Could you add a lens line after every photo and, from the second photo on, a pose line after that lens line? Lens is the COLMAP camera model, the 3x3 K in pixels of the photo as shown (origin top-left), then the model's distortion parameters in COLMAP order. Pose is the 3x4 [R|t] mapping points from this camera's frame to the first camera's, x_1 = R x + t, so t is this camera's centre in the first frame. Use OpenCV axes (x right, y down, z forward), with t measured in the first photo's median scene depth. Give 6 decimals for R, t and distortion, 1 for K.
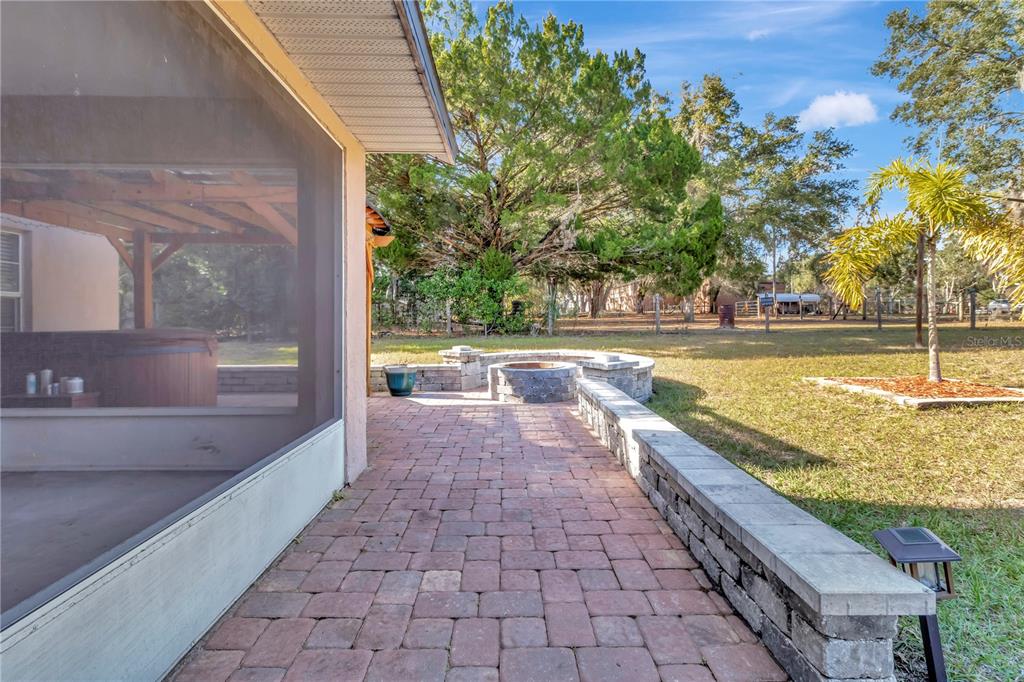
lens RADIAL K [[475.8, 0, 502.0], [0, 475.8, 314.1], [0, 0, 1]] dist [0.005513, -0.000312]
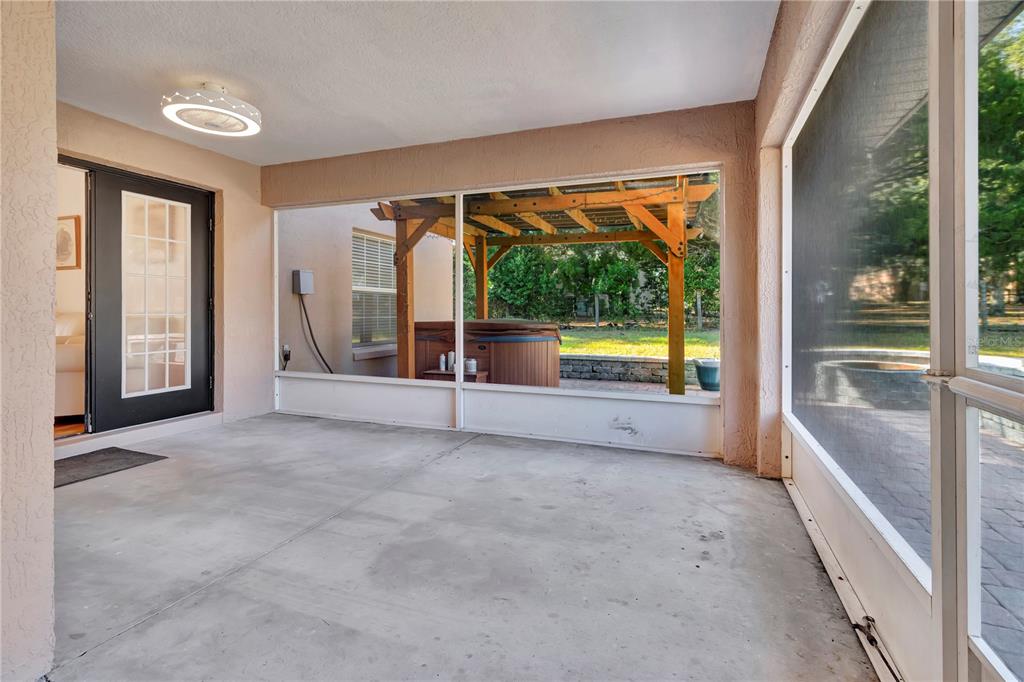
lens RADIAL K [[475.8, 0, 519.0], [0, 475.8, 306.9], [0, 0, 1]] dist [0.005513, -0.000312]
pose [[0.929712, 0.002682, -0.368277, -0.233634], [-0.001132, 0.999990, 0.004423, -0.004652], [0.368285, -0.003695, 0.929705, -0.067309]]
